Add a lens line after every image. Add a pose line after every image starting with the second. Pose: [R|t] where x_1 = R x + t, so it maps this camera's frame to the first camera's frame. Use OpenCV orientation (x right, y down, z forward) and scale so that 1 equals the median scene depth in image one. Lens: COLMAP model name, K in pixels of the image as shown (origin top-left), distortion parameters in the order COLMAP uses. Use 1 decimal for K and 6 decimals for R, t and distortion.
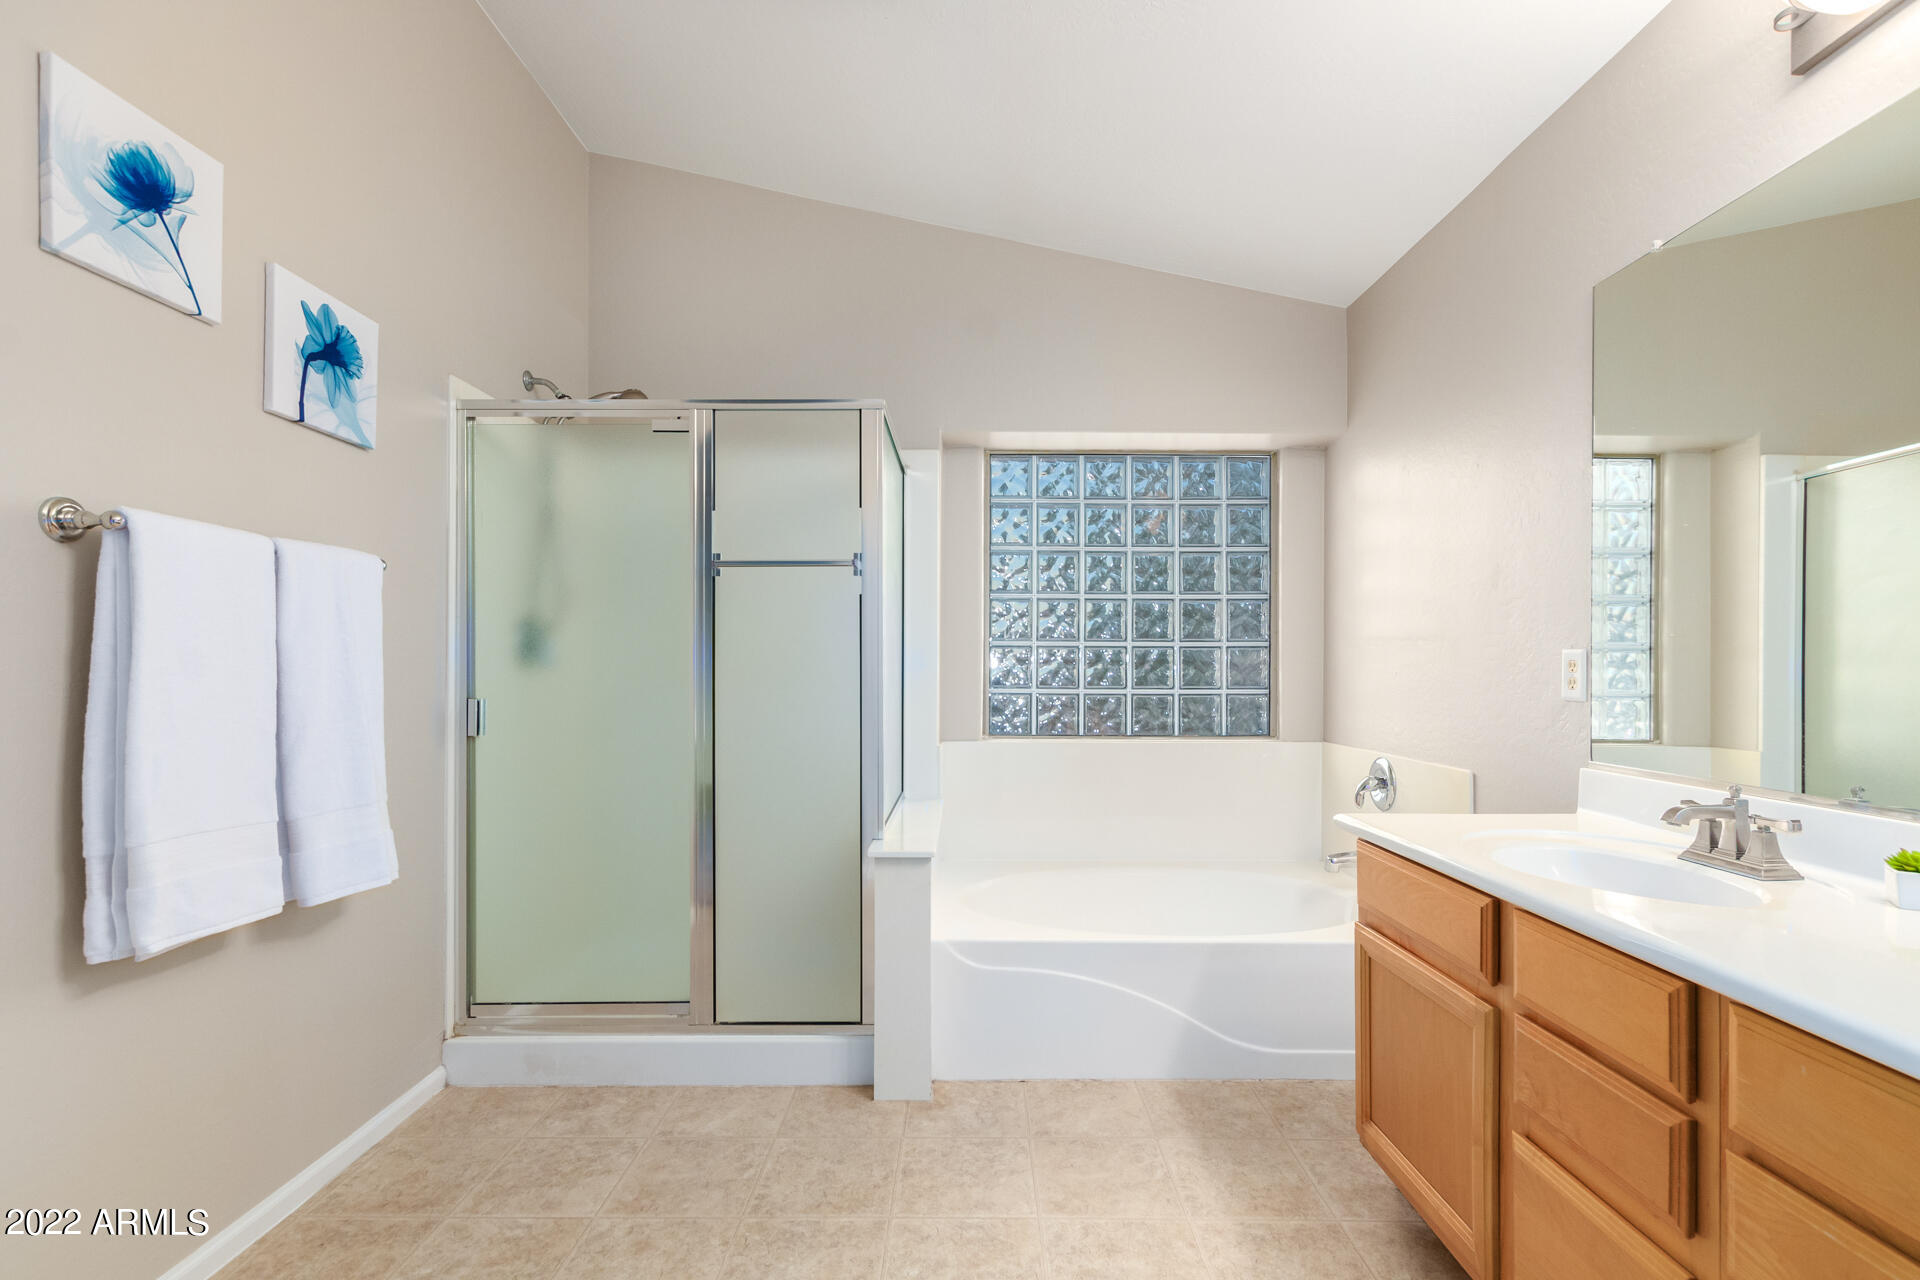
lens RADIAL K [[872.6, 0, 967.4], [0, 872.6, 652.1], [0, 0, 1]] dist [0.005070, -0.001079]
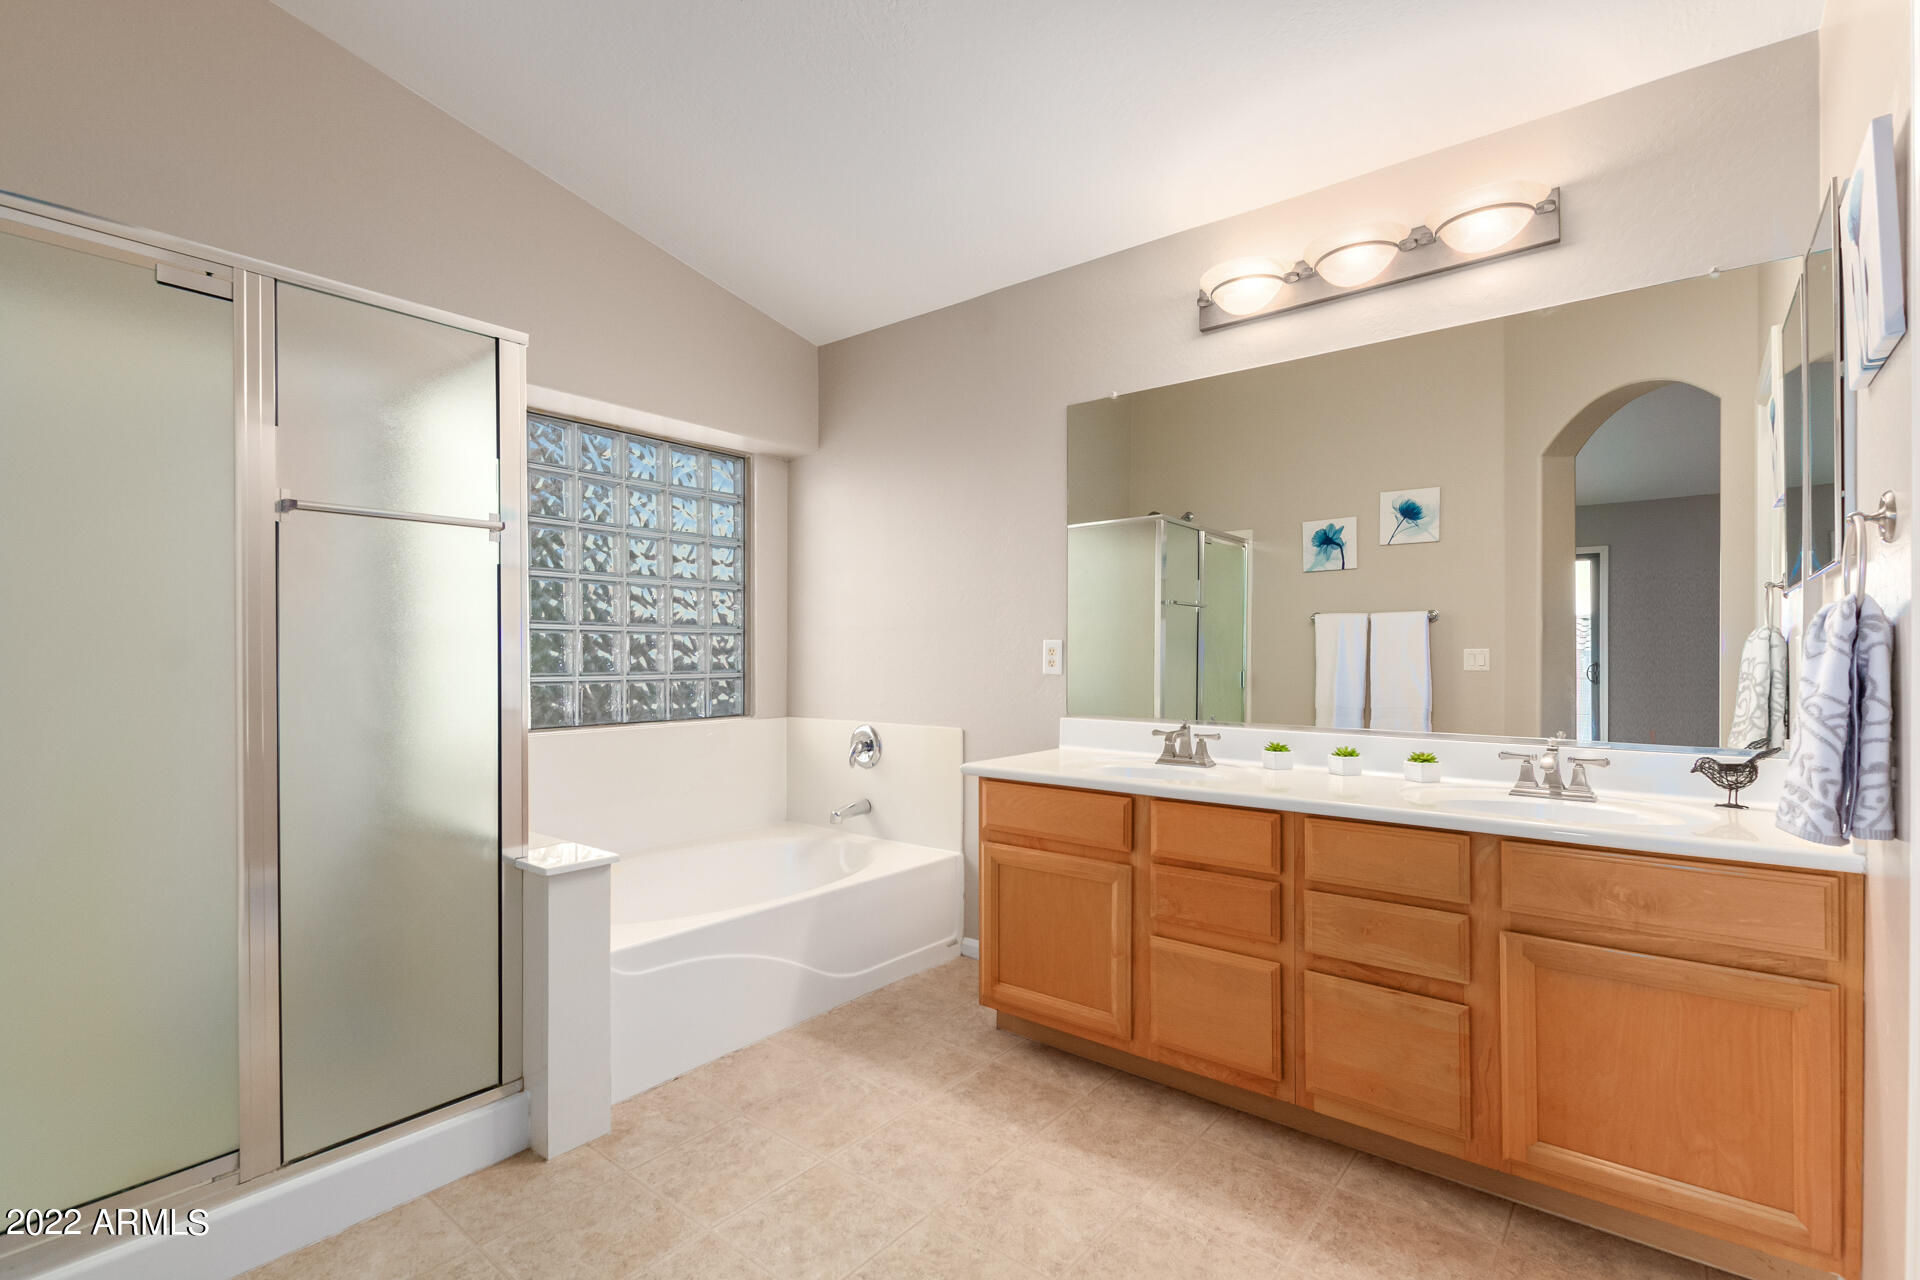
lens RADIAL K [[872.6, 0, 972.9], [0, 872.6, 647.9], [0, 0, 1]] dist [0.005070, -0.001079]
pose [[0.621469, 0.004119, 0.783428, -0.526170], [-0.013934, 0.999886, 0.005797, 0.001571], [-0.783315, -0.014520, 0.621456, 0.152038]]
